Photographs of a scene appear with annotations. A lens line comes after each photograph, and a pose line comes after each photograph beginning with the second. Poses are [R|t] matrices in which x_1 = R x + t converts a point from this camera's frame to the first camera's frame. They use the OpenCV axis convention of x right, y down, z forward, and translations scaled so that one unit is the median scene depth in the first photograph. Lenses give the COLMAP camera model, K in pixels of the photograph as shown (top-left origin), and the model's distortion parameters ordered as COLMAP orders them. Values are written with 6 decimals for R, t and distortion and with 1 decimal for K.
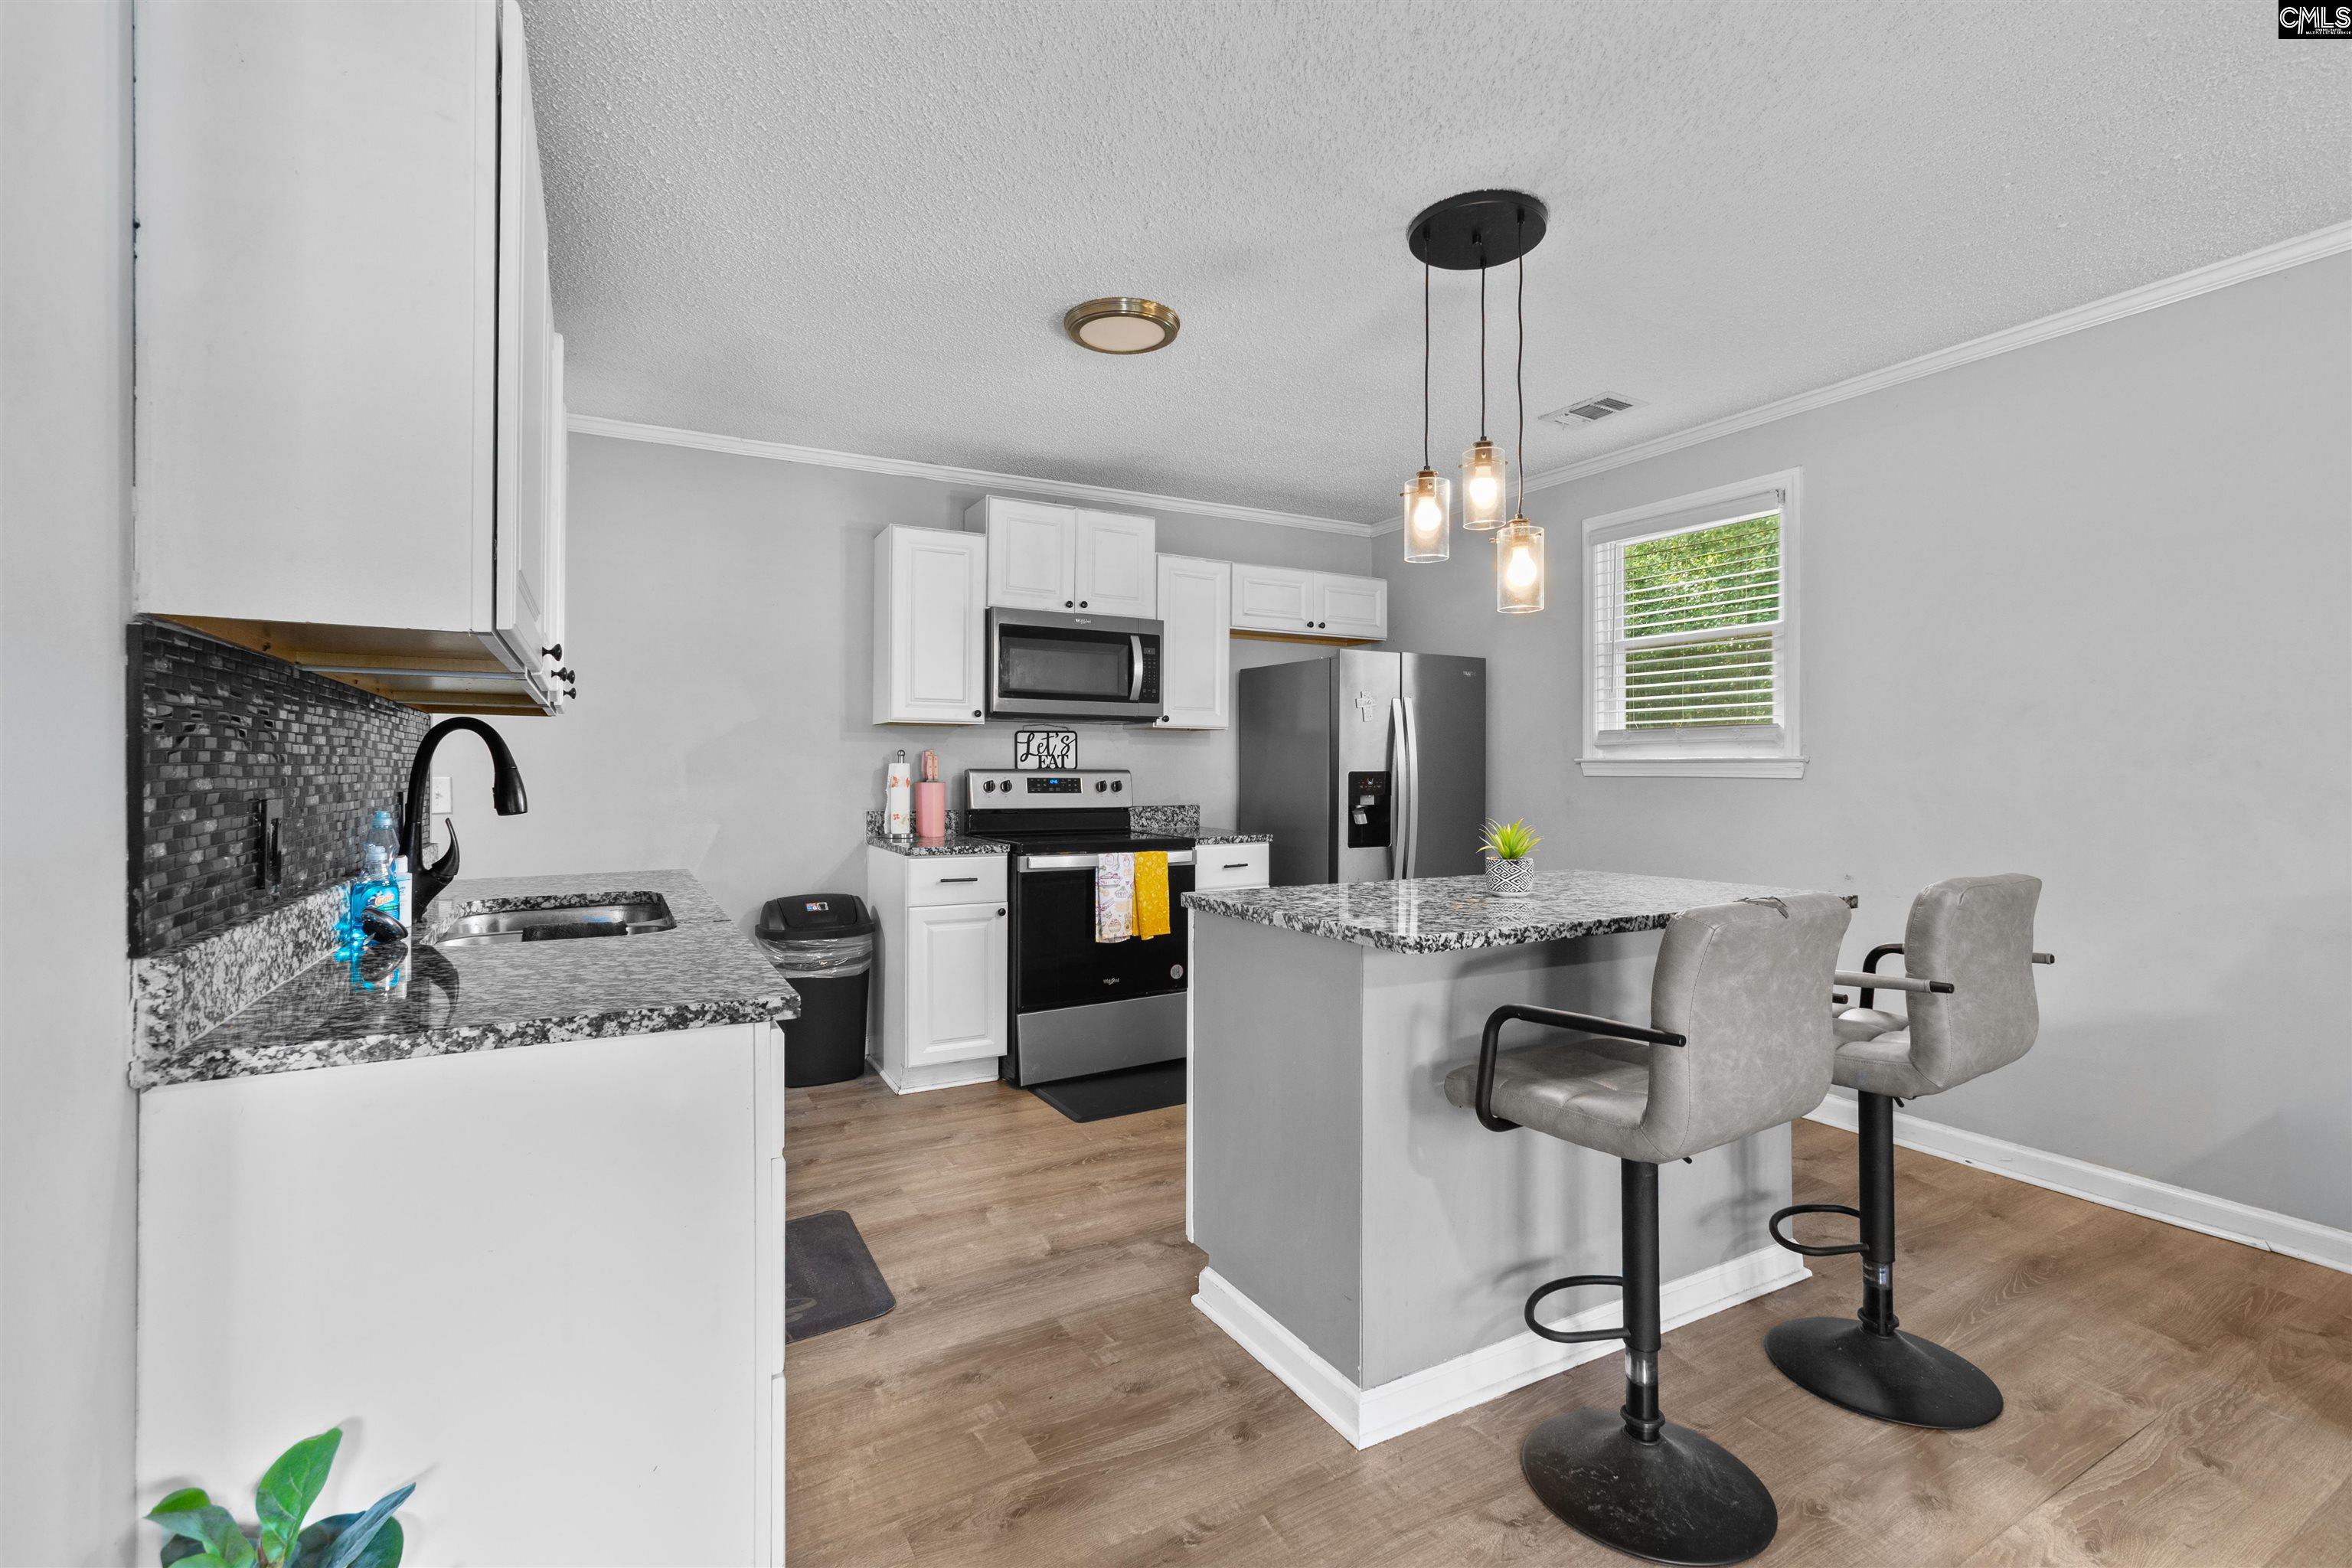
lens RADIAL K [[1041.5, 0, 1186.2], [0, 1041.5, 771.3], [0, 0, 1]] dist [-0.017831, 0.013227]
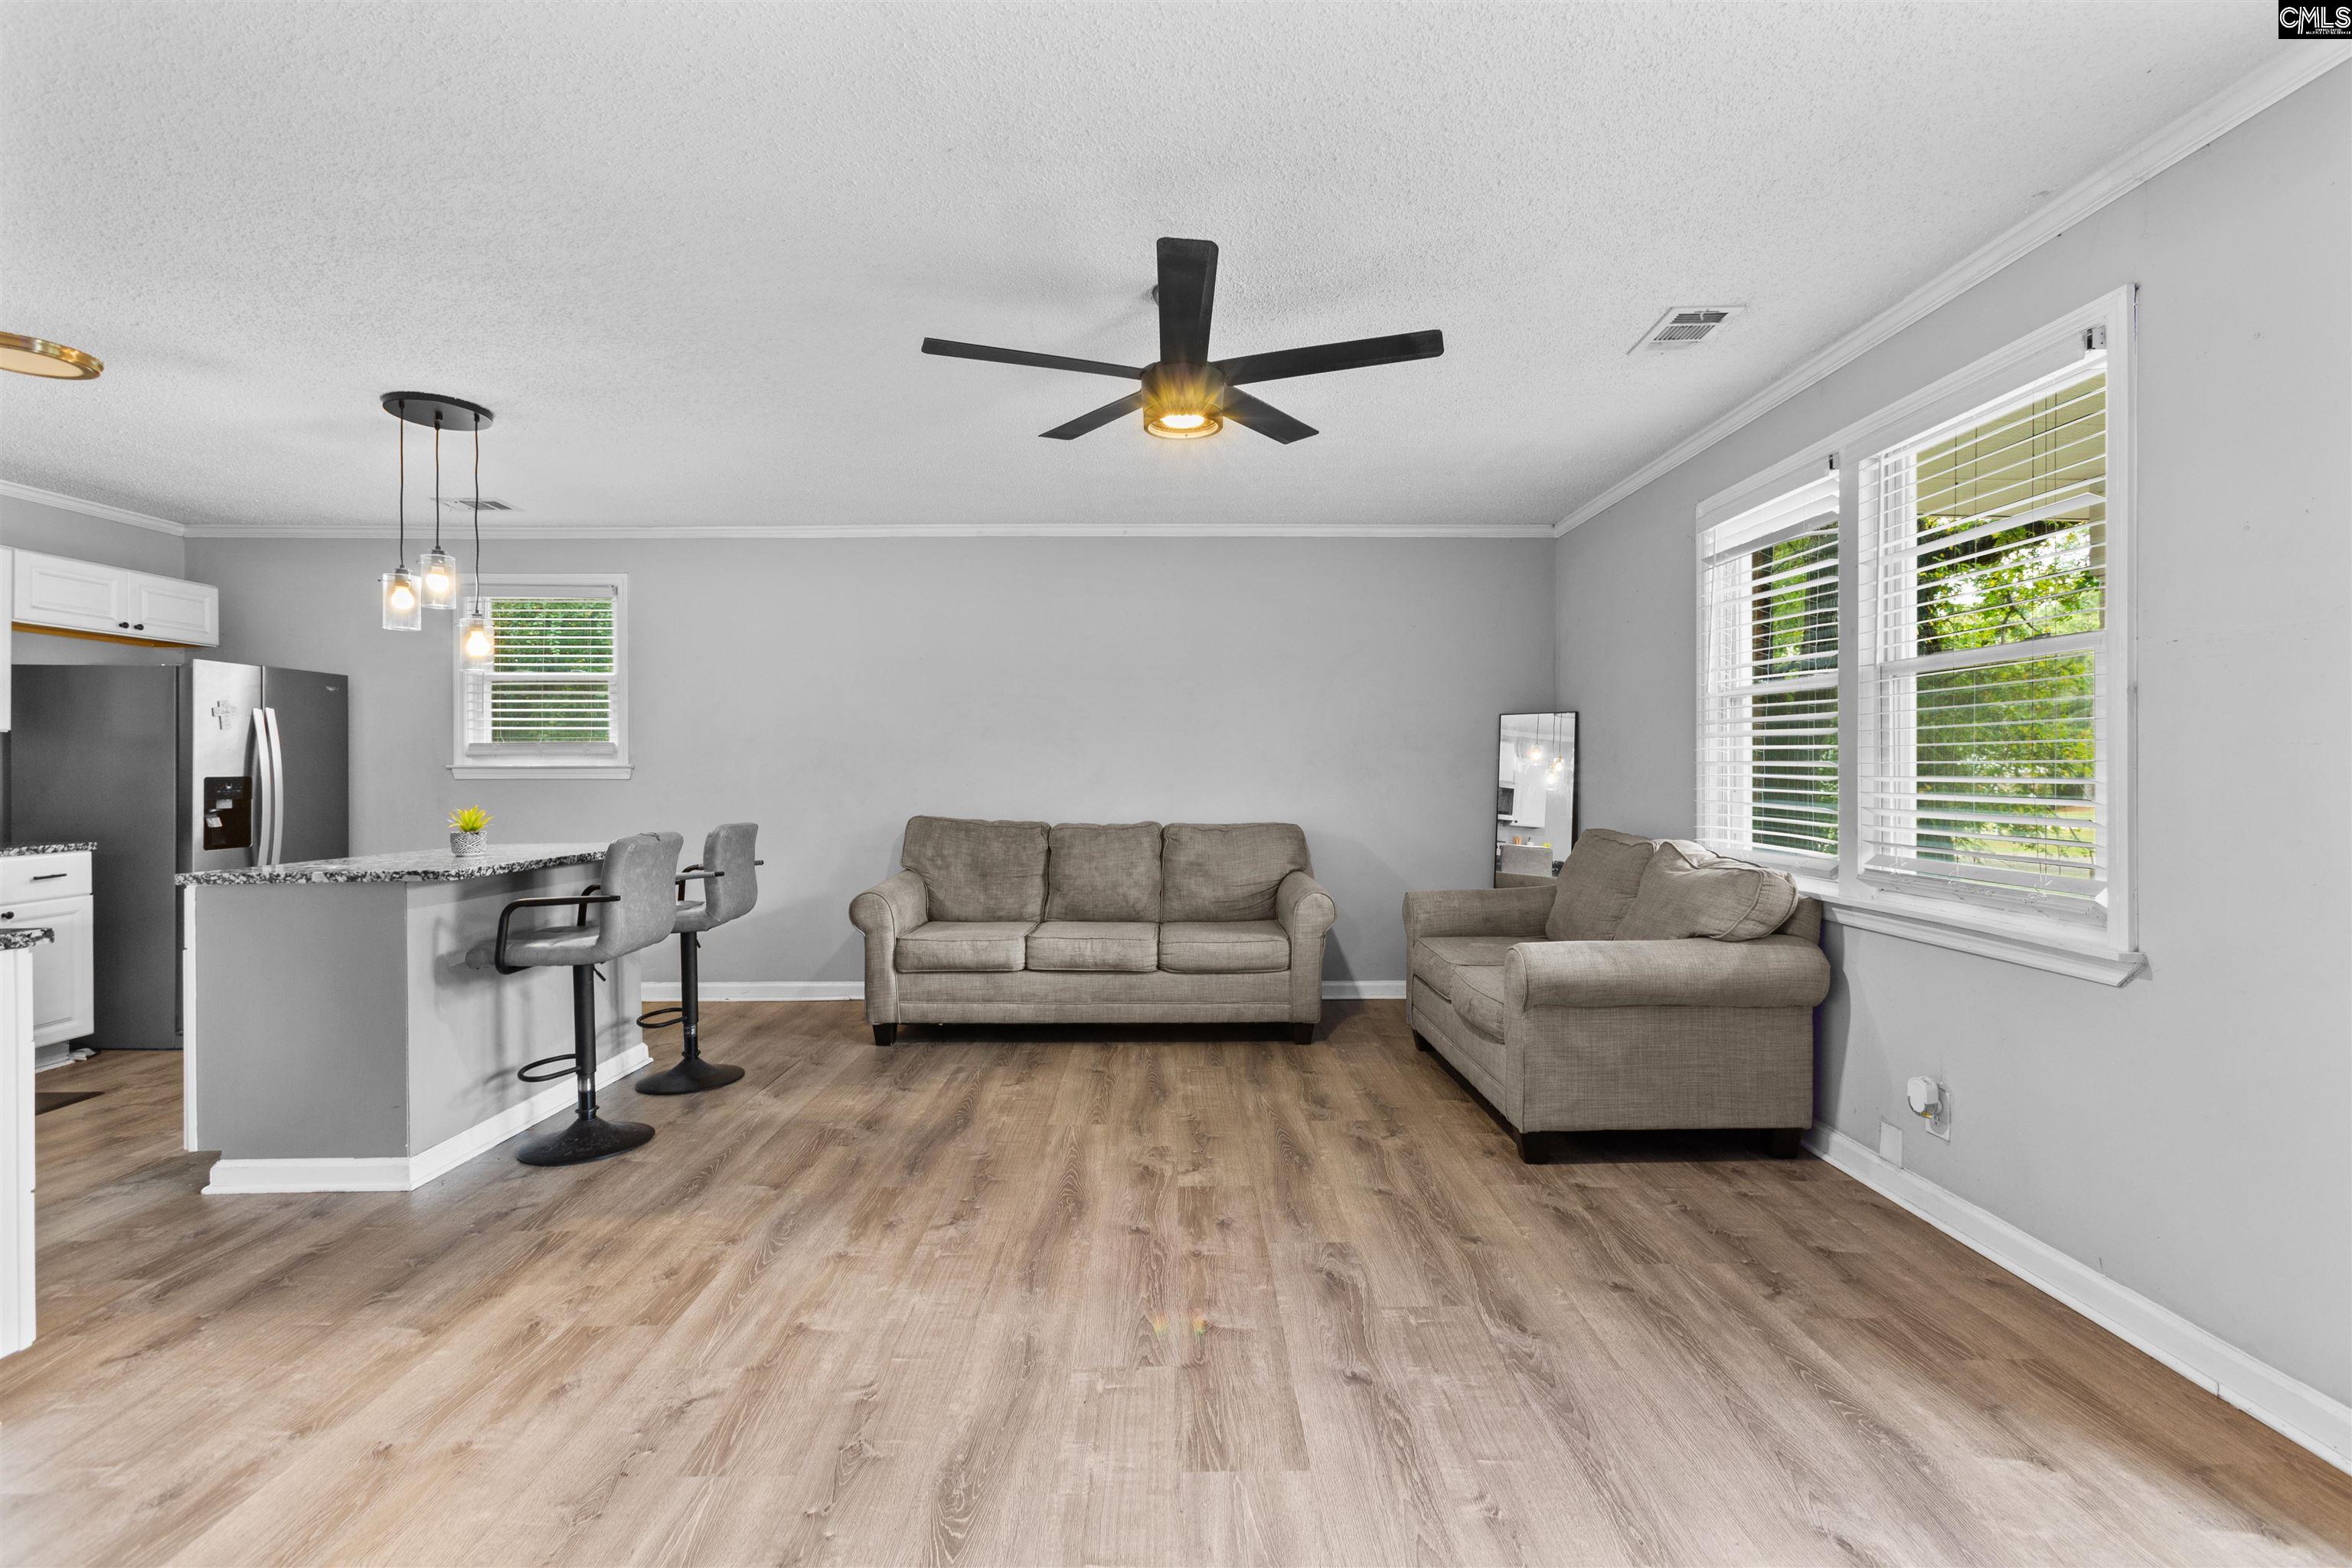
lens RADIAL K [[1041.5, 0, 1186.2], [0, 1041.5, 771.3], [0, 0, 1]] dist [-0.017831, 0.013227]
pose [[0.476729, -0.002991, 0.879045, -0.483363], [0.006645, 0.999978, -0.000201, 0.001758], [-0.879025, 0.005937, 0.476738, -0.604930]]
